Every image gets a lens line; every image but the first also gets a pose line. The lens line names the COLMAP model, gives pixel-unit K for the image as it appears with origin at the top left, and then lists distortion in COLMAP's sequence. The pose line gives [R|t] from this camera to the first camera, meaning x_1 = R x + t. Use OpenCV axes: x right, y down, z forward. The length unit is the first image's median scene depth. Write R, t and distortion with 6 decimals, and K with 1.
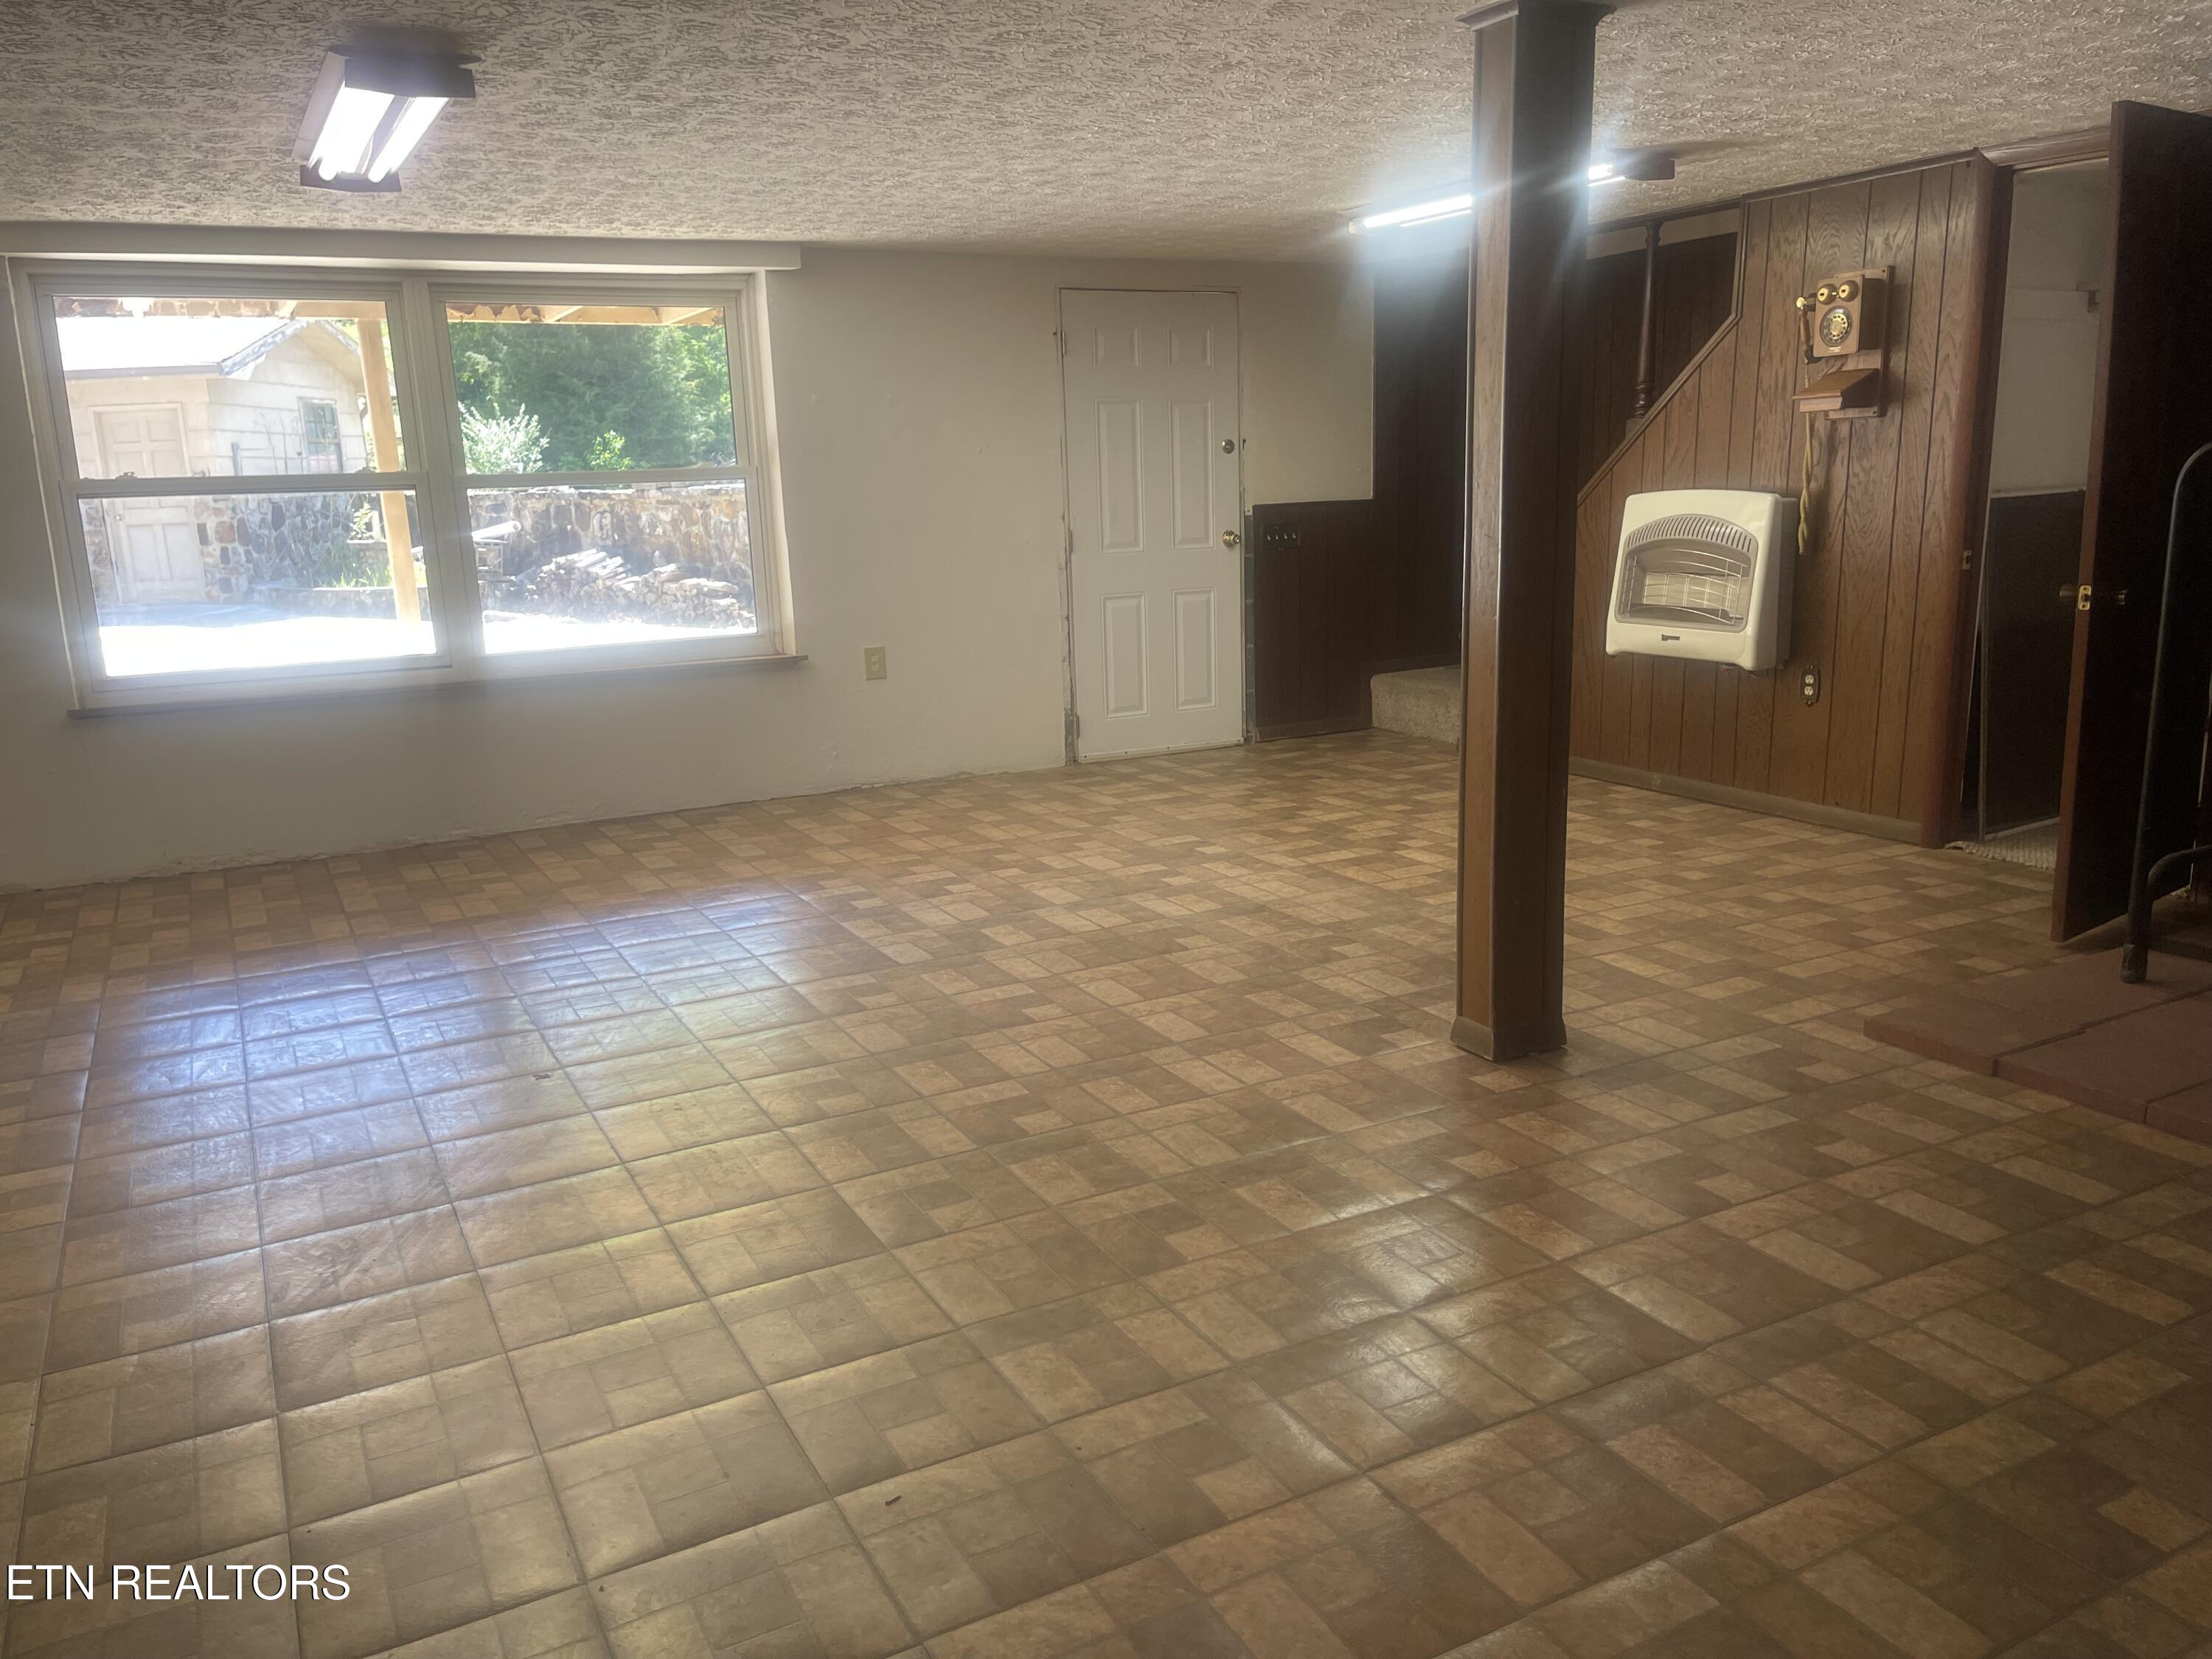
lens RADIAL K [[1665.2, 0, 1117.8], [0, 1665.2, 825.5], [0, 0, 1]] dist [0.076291, -0.105676]
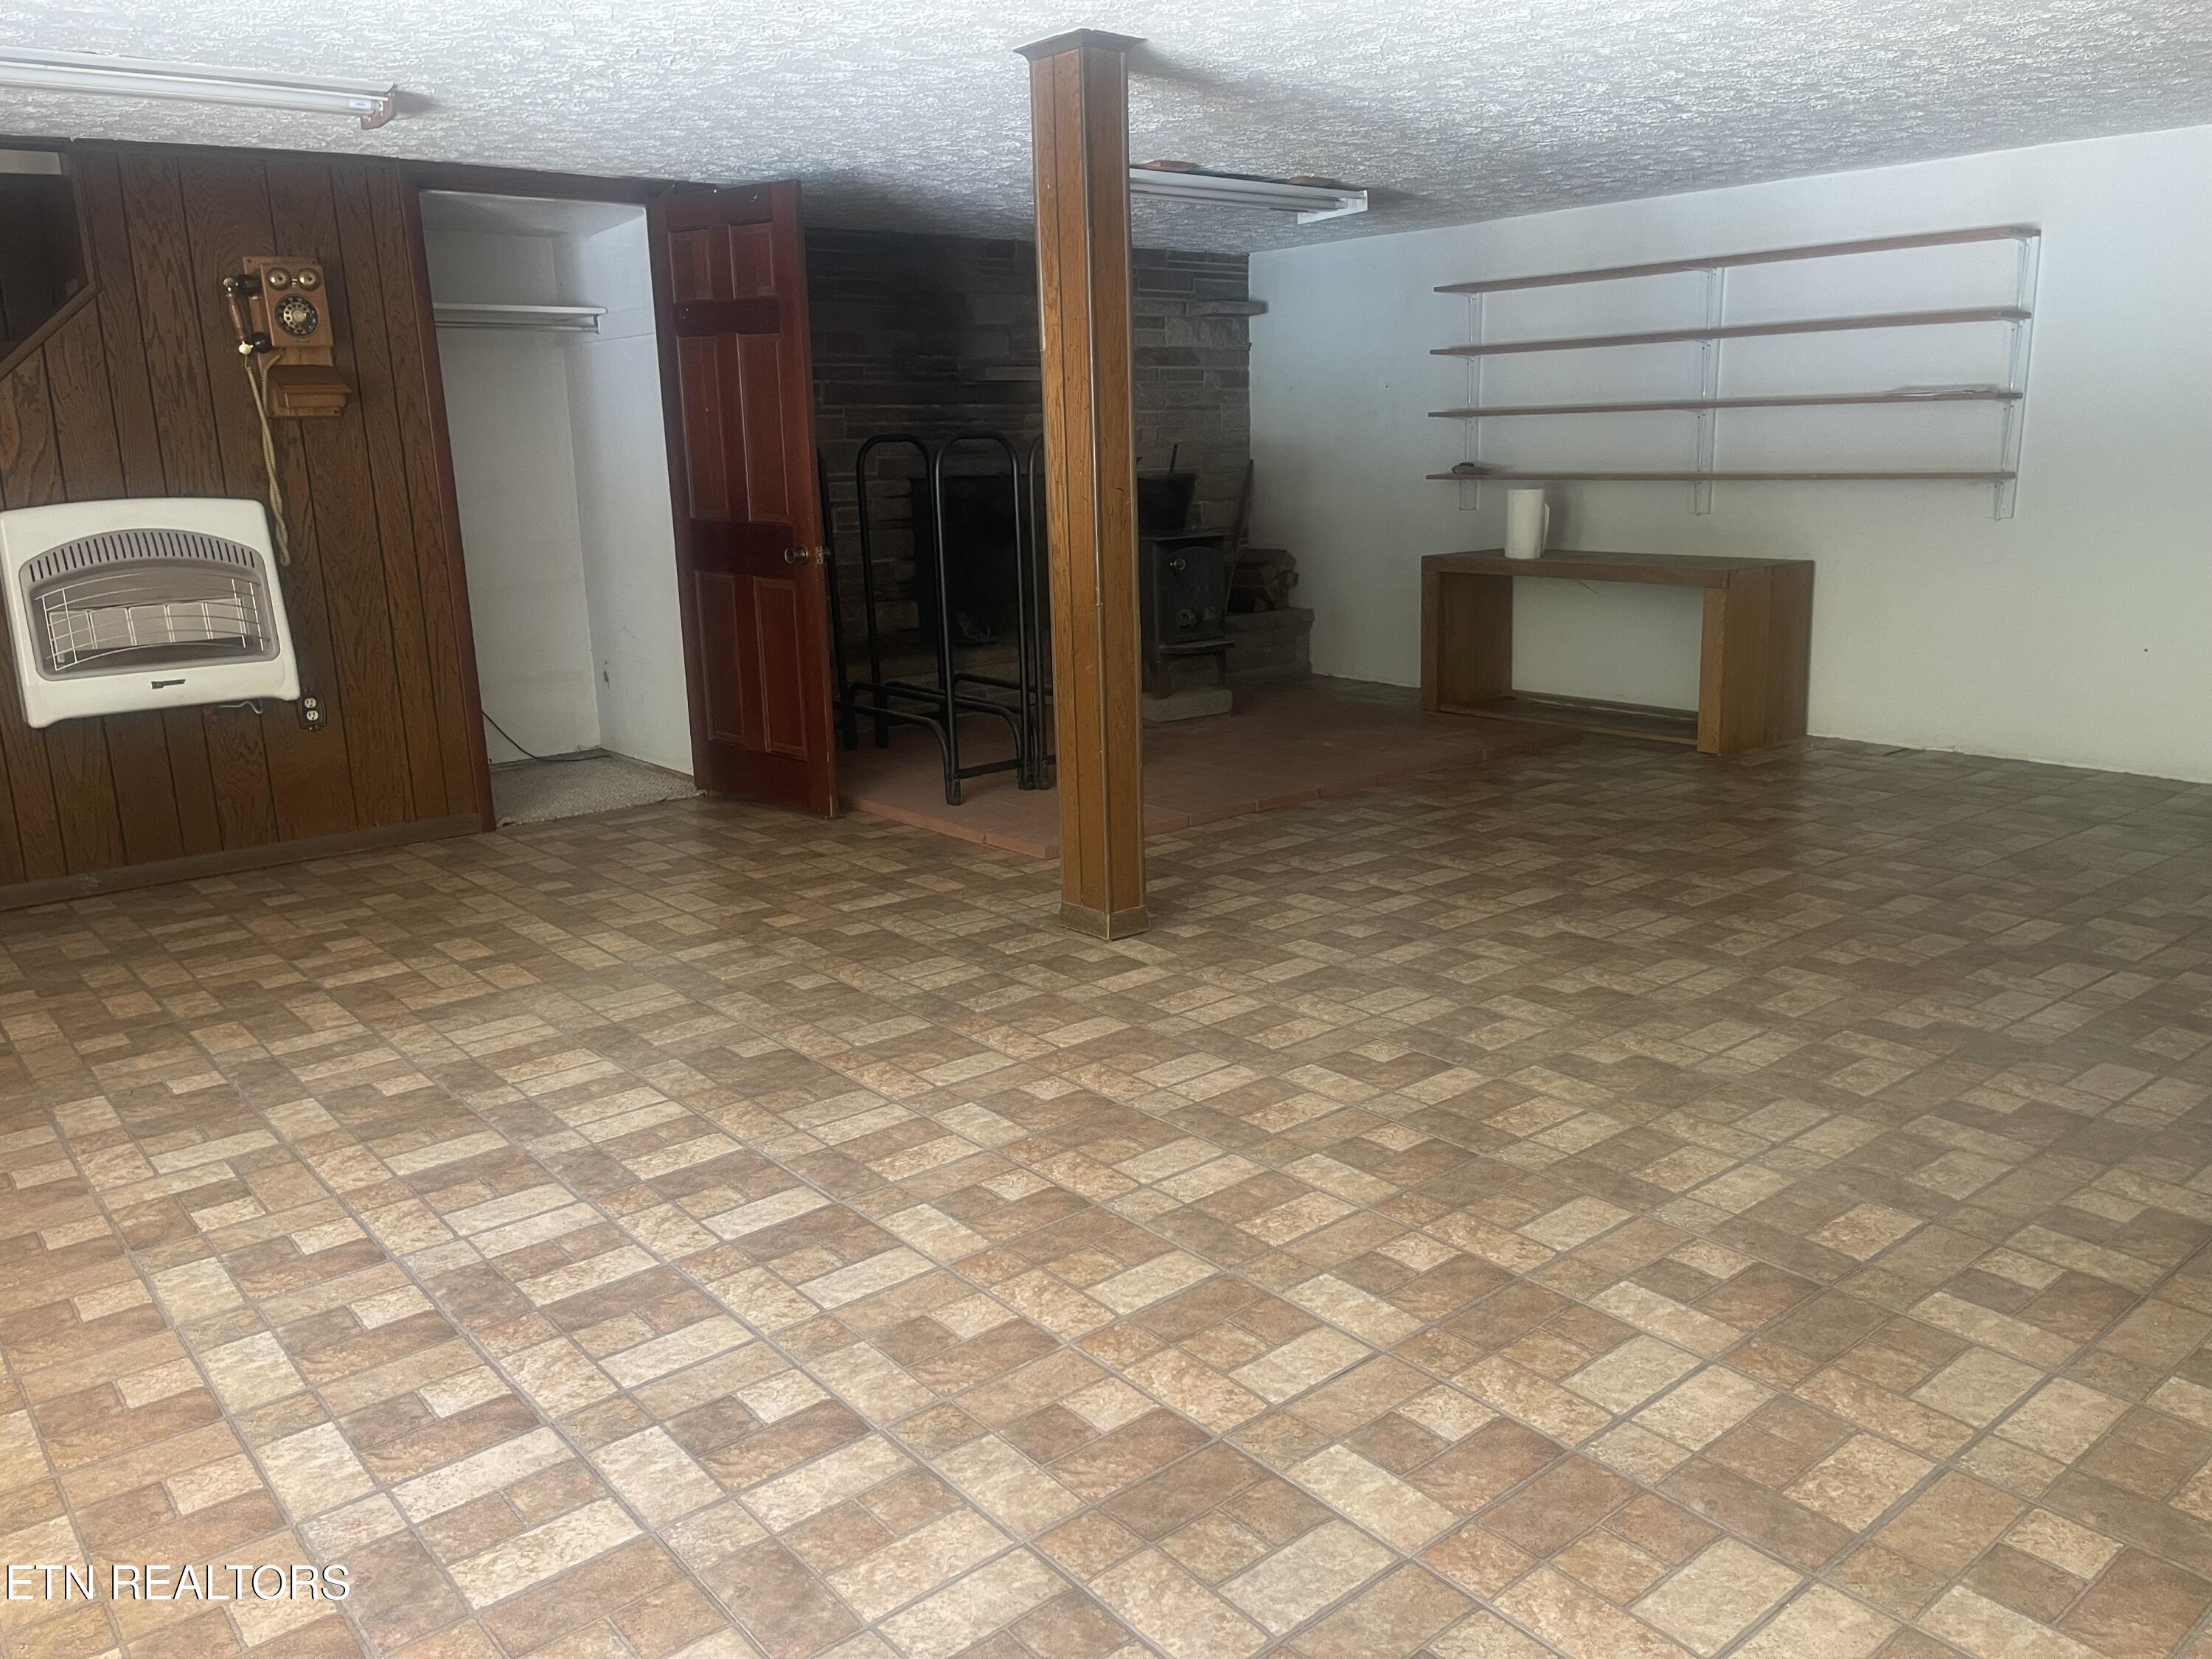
lens RADIAL K [[1665.2, 0, 1117.8], [0, 1665.2, 825.5], [0, 0, 1]] dist [0.076291, -0.105676]
pose [[-0.199008, -0.186738, 0.962042, -0.763619], [0.238514, 0.942930, 0.232367, -0.178925], [-0.950530, 0.275703, -0.143111, 0.996351]]
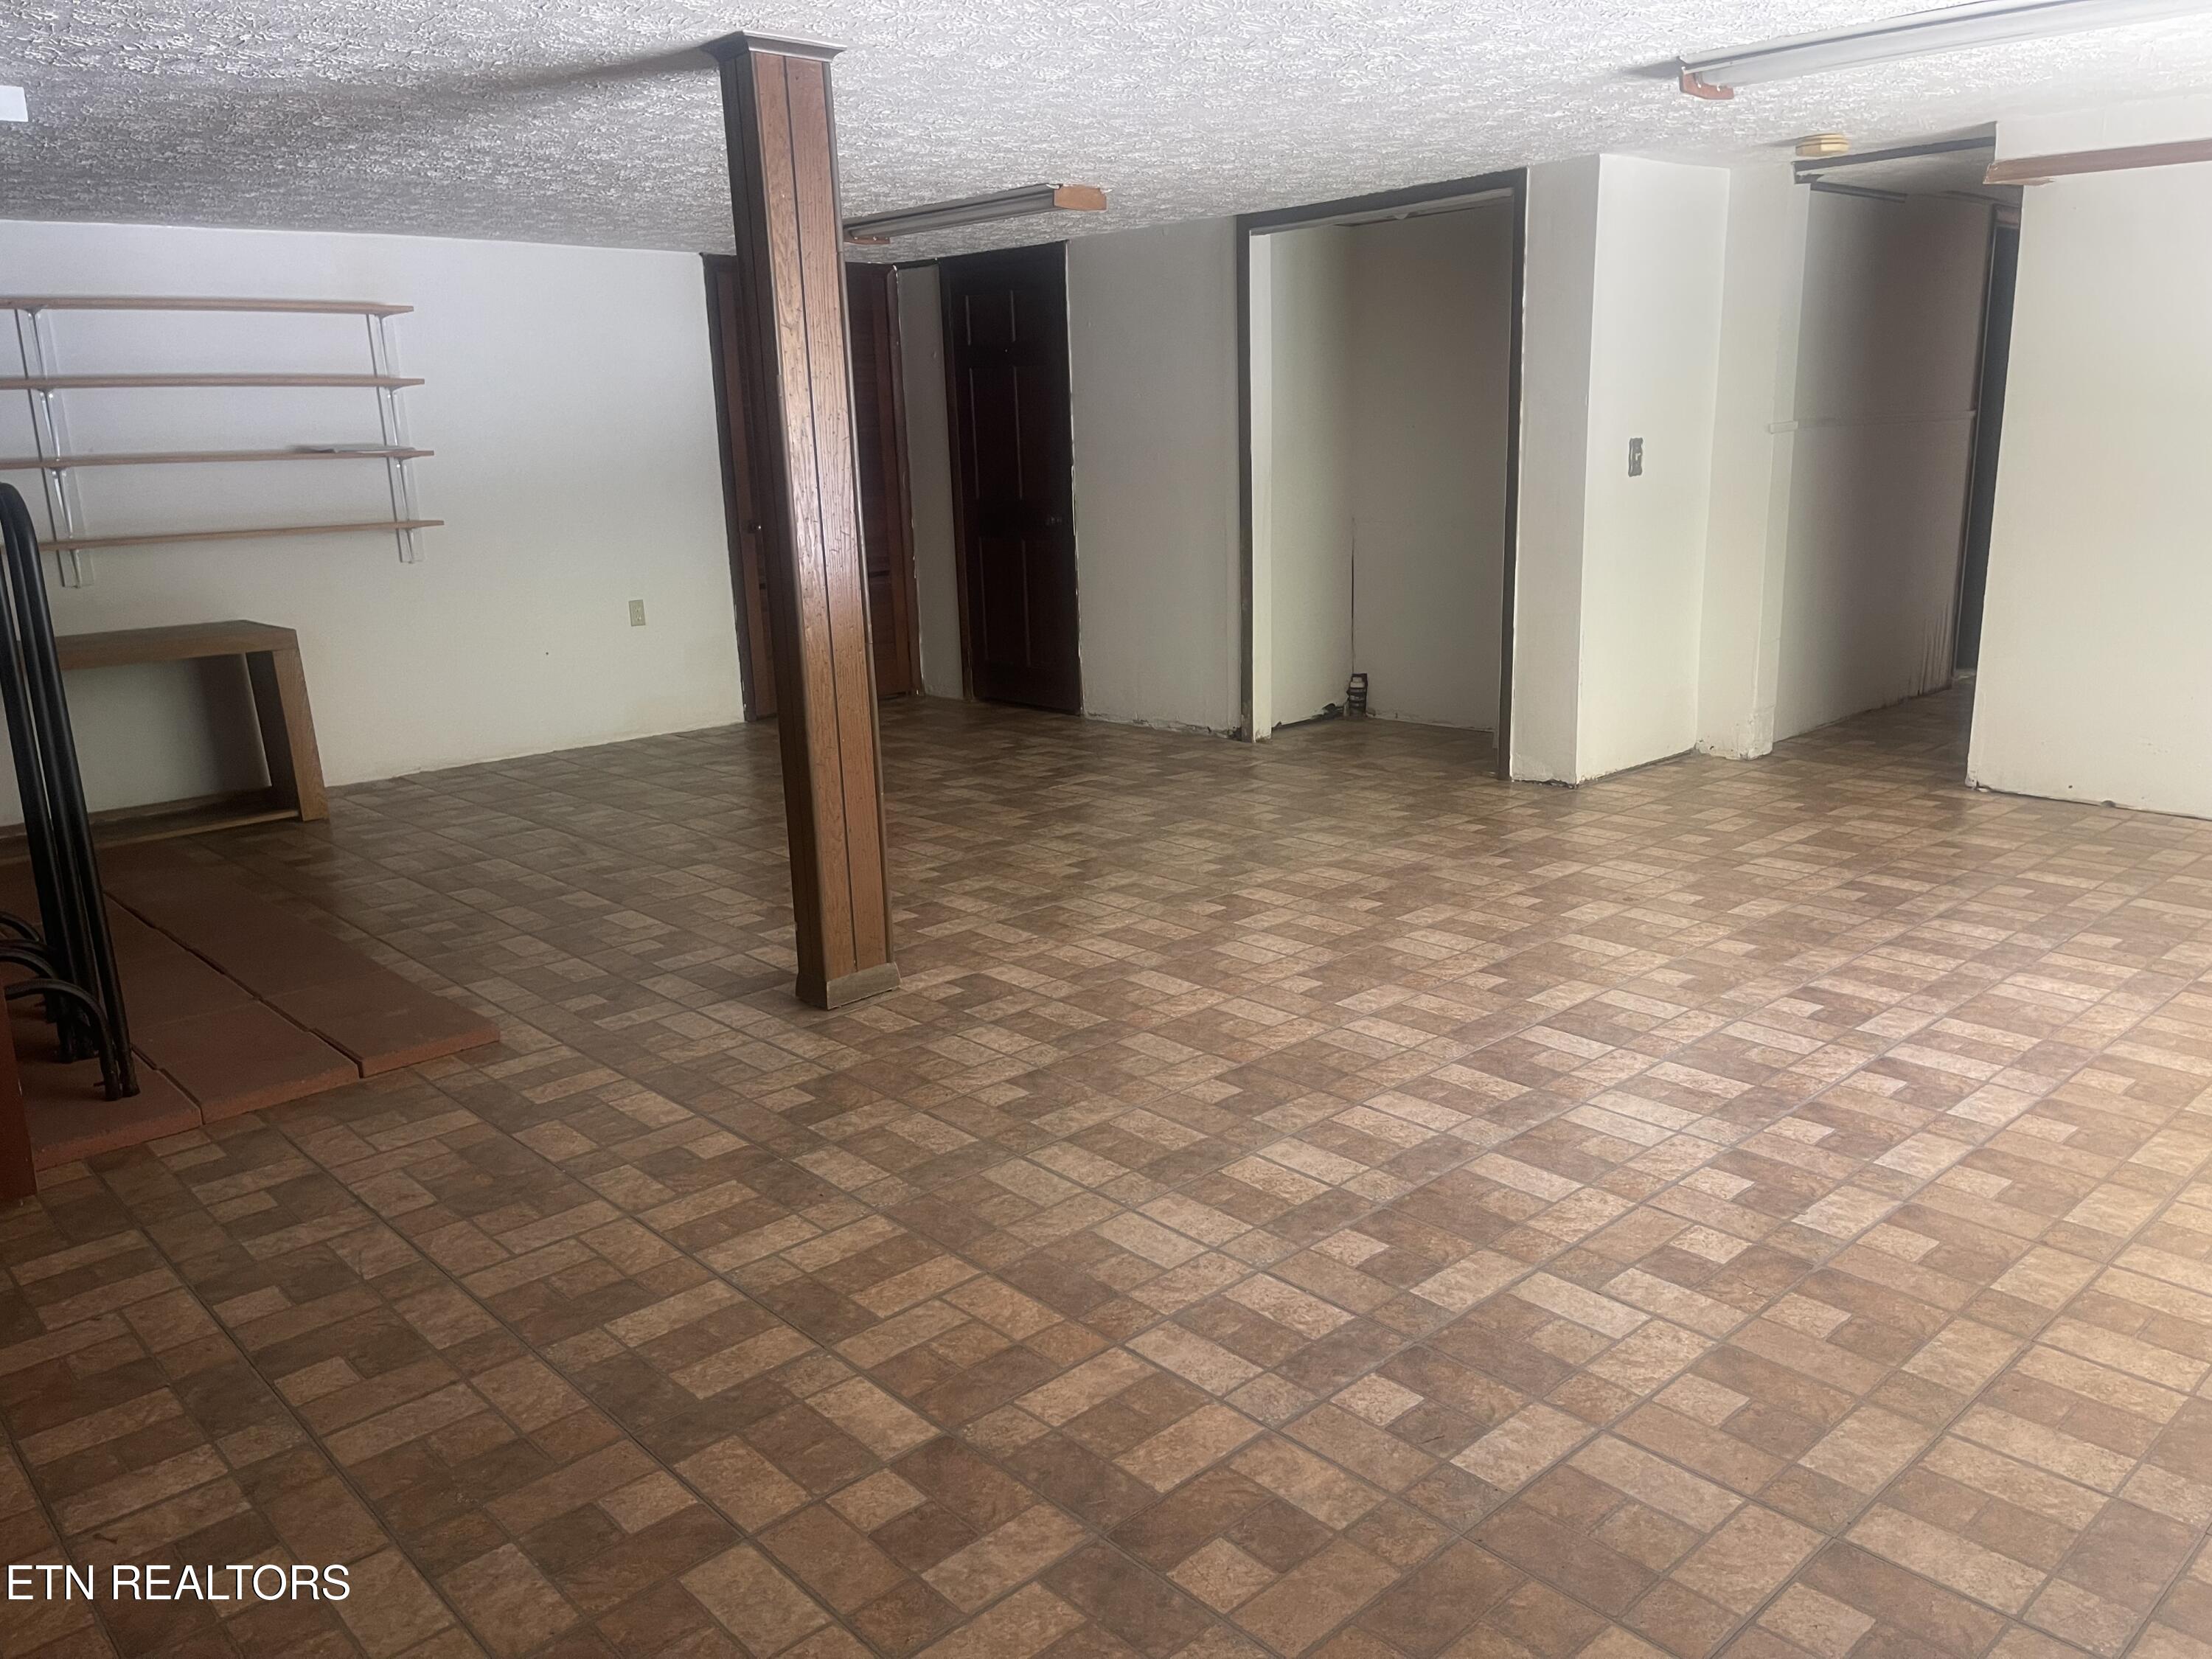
lens RADIAL K [[1665.2, 0, 1117.8], [0, 1665.2, 825.5], [0, 0, 1]] dist [0.076291, -0.105676]
pose [[-0.967893, 0.119728, -0.221019, 0.254880], [0.011525, 0.899491, 0.436788, -0.387026], [0.251100, 0.420216, -0.871990, 1.707621]]
